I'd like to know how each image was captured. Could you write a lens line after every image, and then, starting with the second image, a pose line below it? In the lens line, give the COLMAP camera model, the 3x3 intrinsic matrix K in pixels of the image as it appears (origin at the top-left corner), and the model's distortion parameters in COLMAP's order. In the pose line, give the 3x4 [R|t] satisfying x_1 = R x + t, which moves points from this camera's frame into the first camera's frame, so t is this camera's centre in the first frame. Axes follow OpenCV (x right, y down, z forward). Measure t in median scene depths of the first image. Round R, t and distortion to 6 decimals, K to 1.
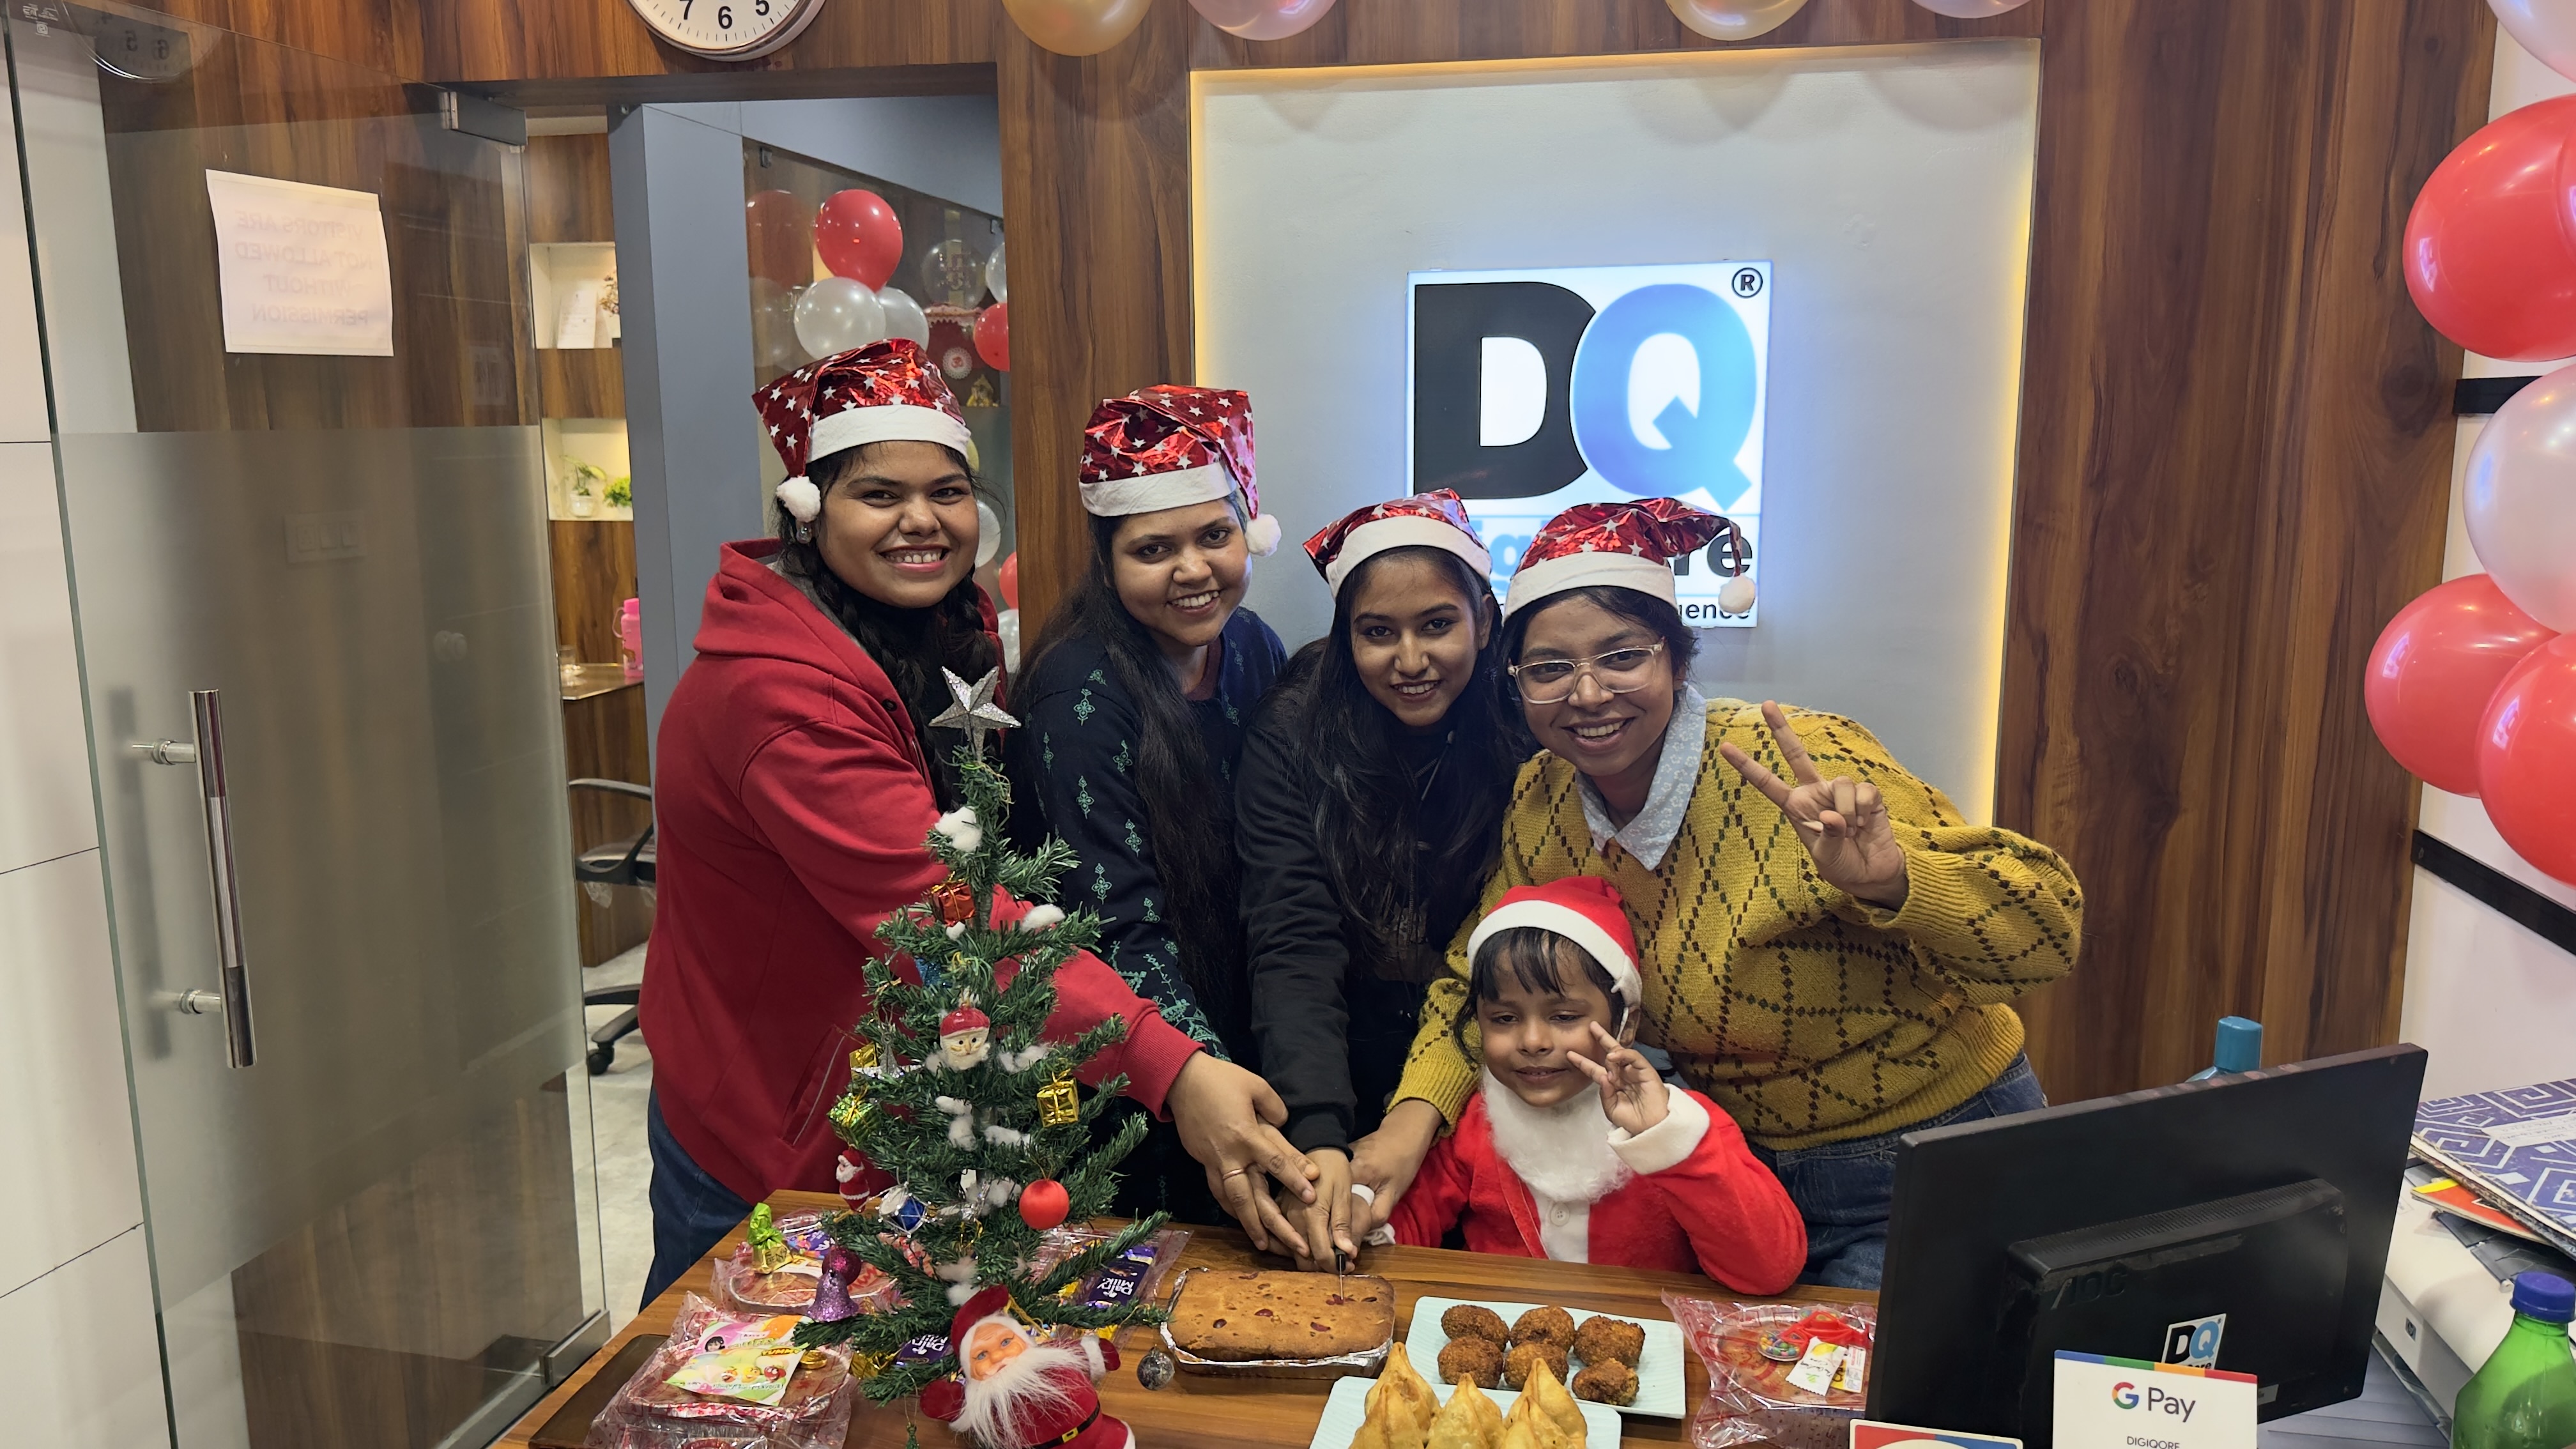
lens RADIAL K [[1735.1, 0, 1288.0], [0, 1735.1, 724.5], [0, 0, 1]] dist [0.098074, -0.155114]
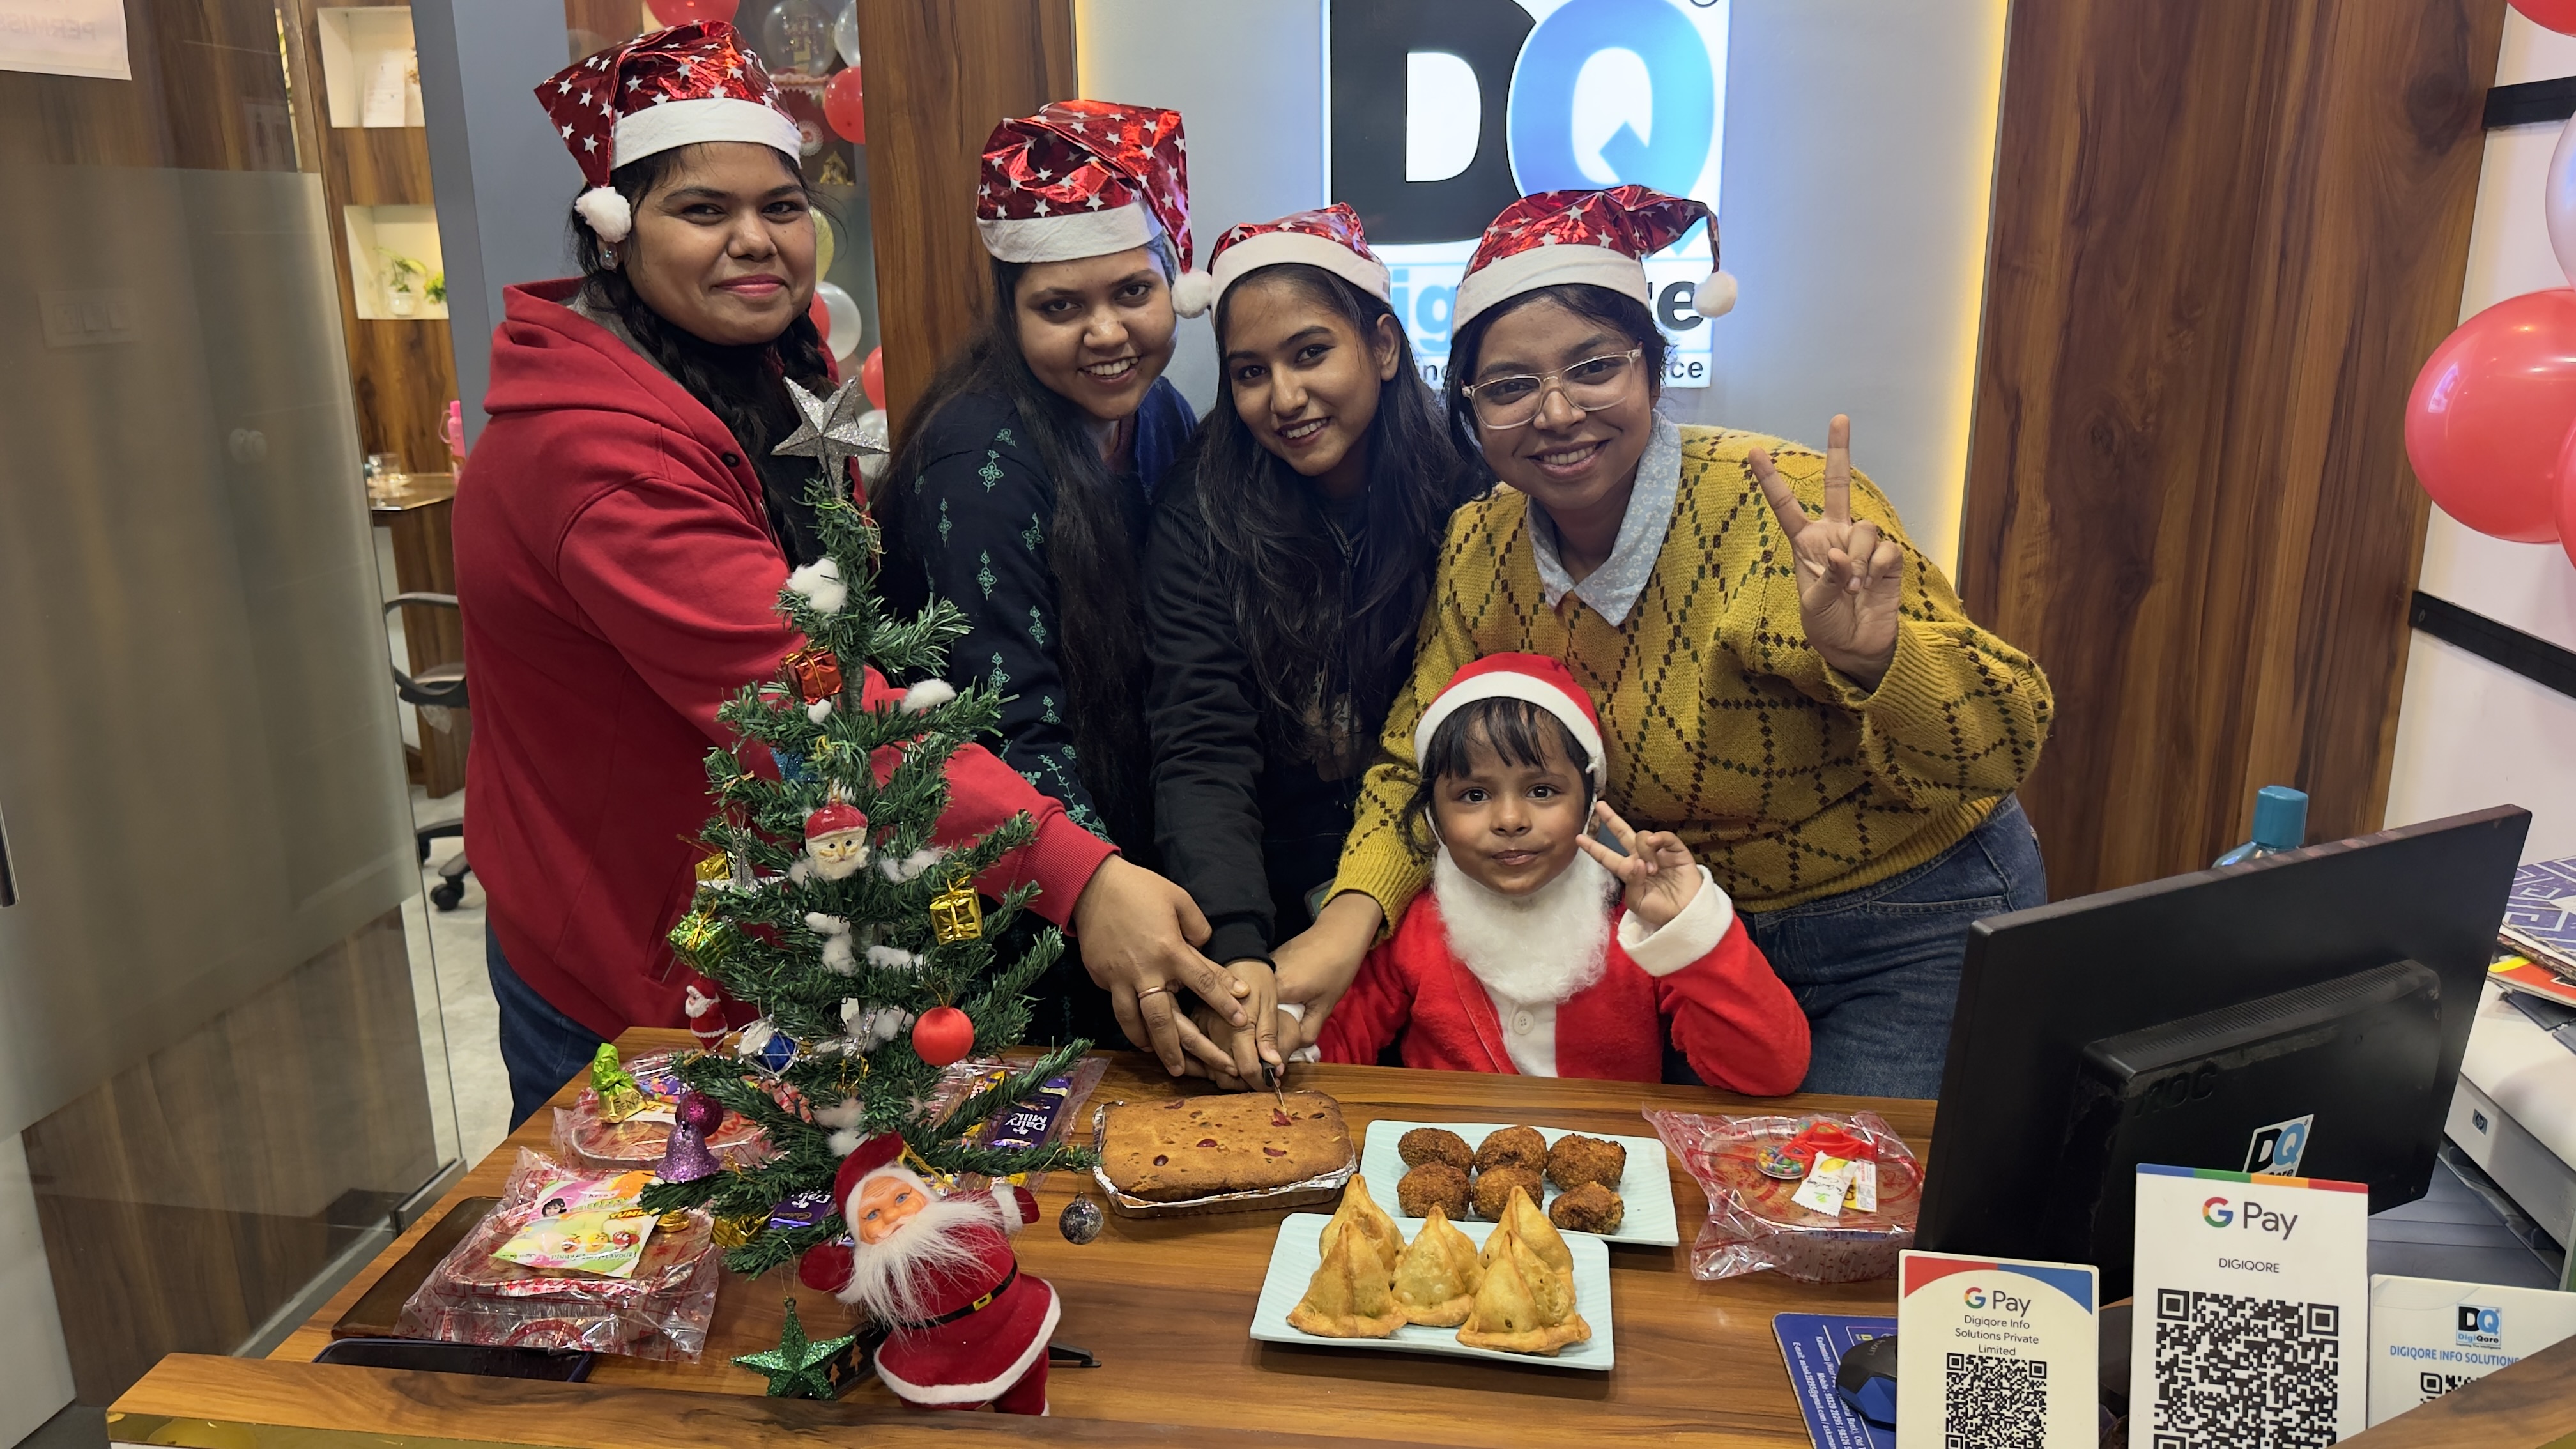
lens RADIAL K [[1763.5, 0, 1288.0], [0, 1763.5, 724.5], [0, 0, 1]] dist [0.134675, -0.233725]
pose [[0.997851, -0.021343, 0.061951, -0.022620], [0.014829, 0.994492, 0.103758, 0.038329], [-0.063824, -0.102616, 0.992671, 0.151212]]
